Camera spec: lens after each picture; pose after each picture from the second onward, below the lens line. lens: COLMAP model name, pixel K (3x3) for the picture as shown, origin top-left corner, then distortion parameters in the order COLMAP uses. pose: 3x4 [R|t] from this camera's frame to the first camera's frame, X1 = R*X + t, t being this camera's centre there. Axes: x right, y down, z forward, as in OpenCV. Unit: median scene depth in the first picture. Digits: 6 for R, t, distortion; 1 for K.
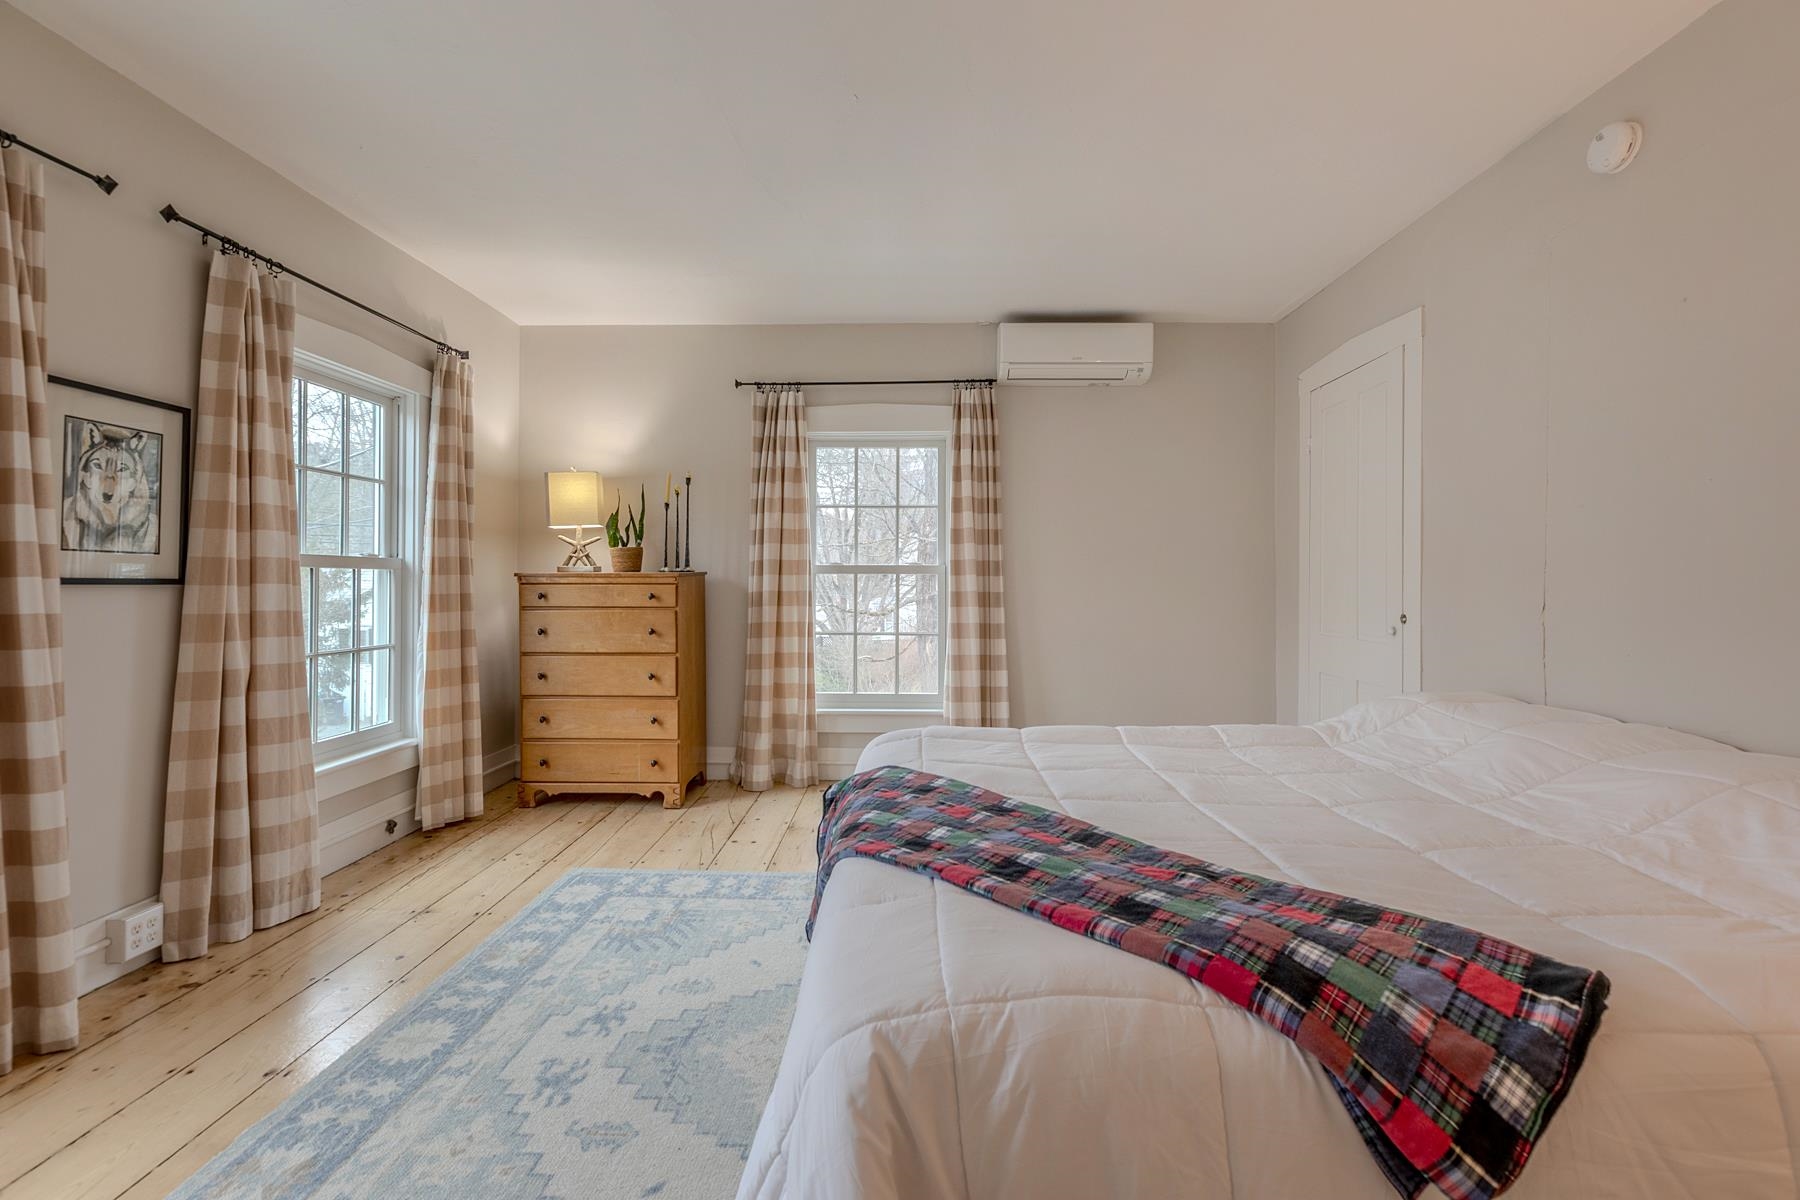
lens RADIAL K [[841.7, 0, 935.3], [0, 841.7, 561.4], [0, 0, 1]] dist [0.004730, 0.000619]
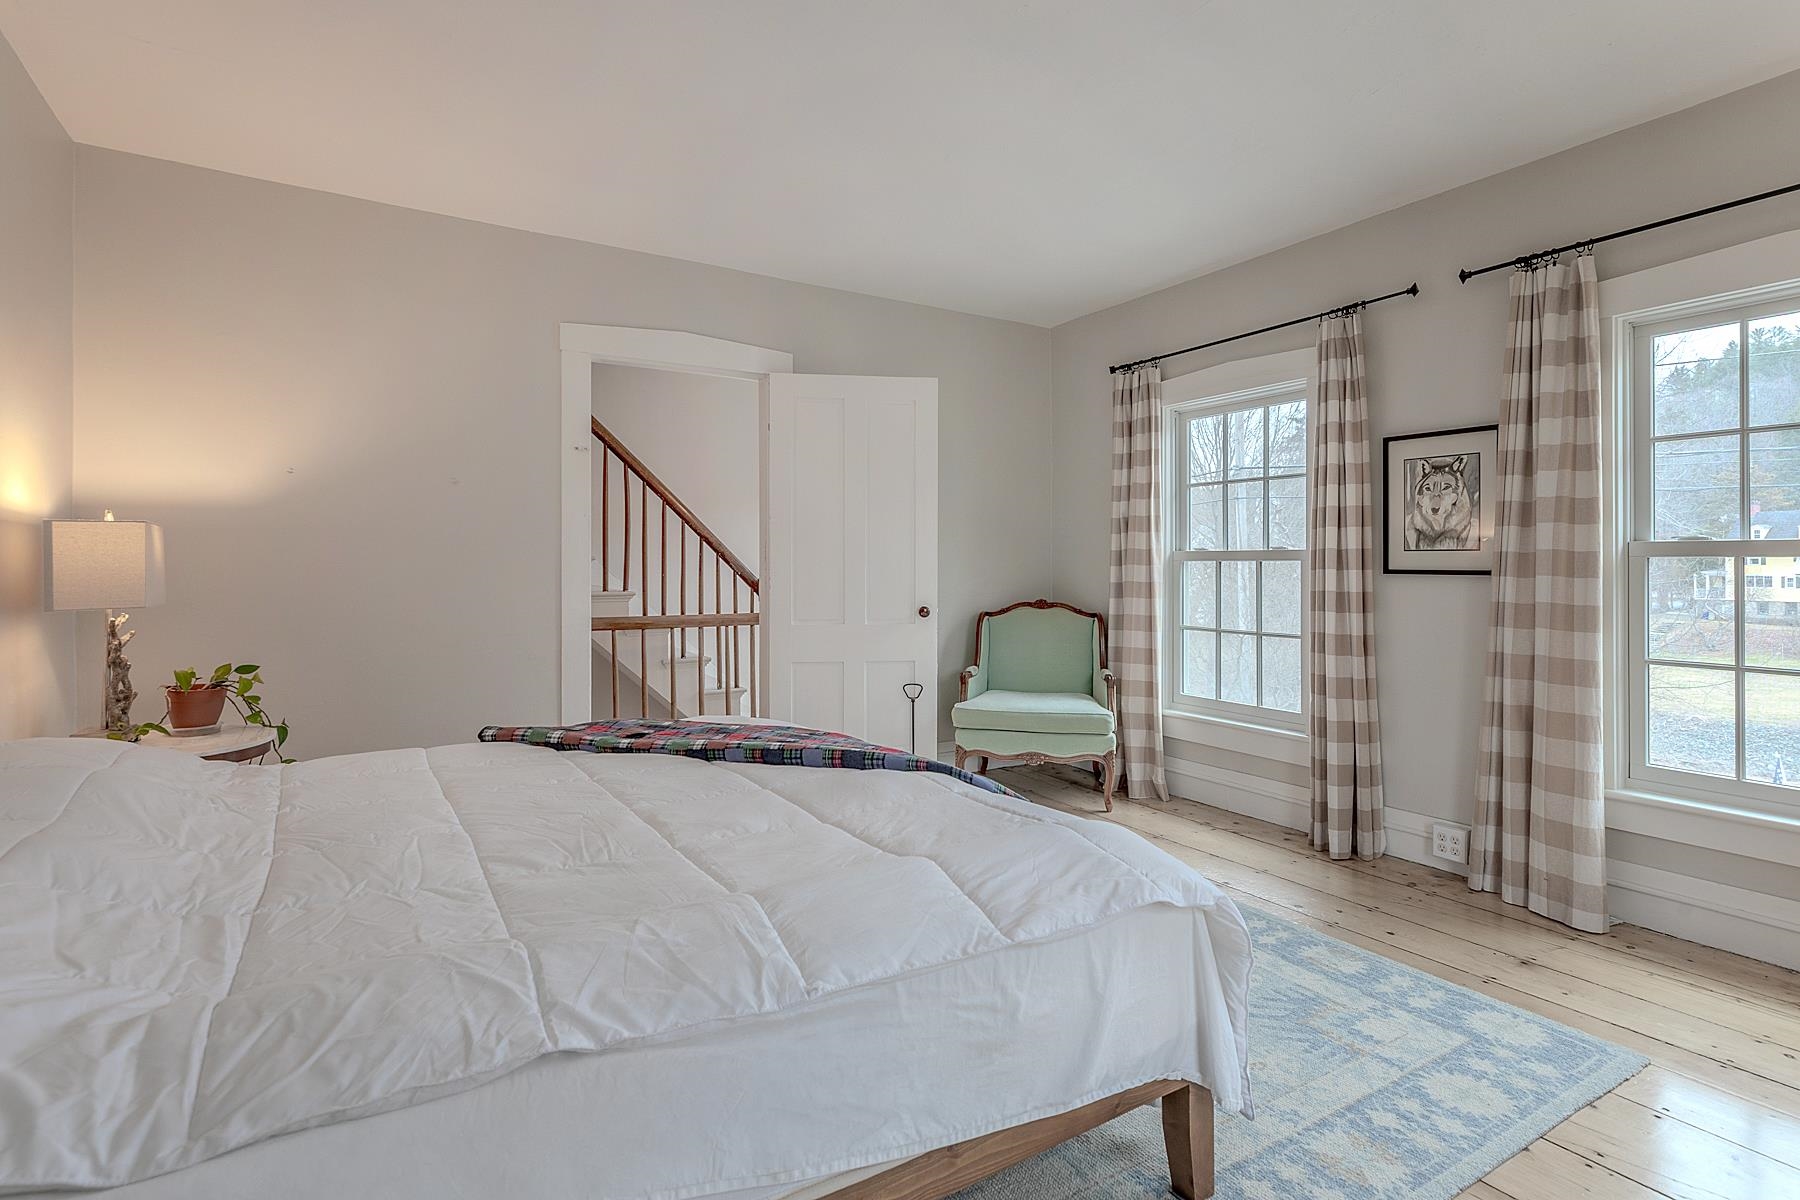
lens RADIAL K [[841.7, 0, 935.3], [0, 841.7, 561.4], [0, 0, 1]] dist [0.004730, 0.000619]
pose [[-0.829084, -0.013655, -0.558957, 0.441014], [-0.004043, 0.999822, -0.018428, 0.033959], [0.559110, -0.013019, -0.828992, 1.634871]]
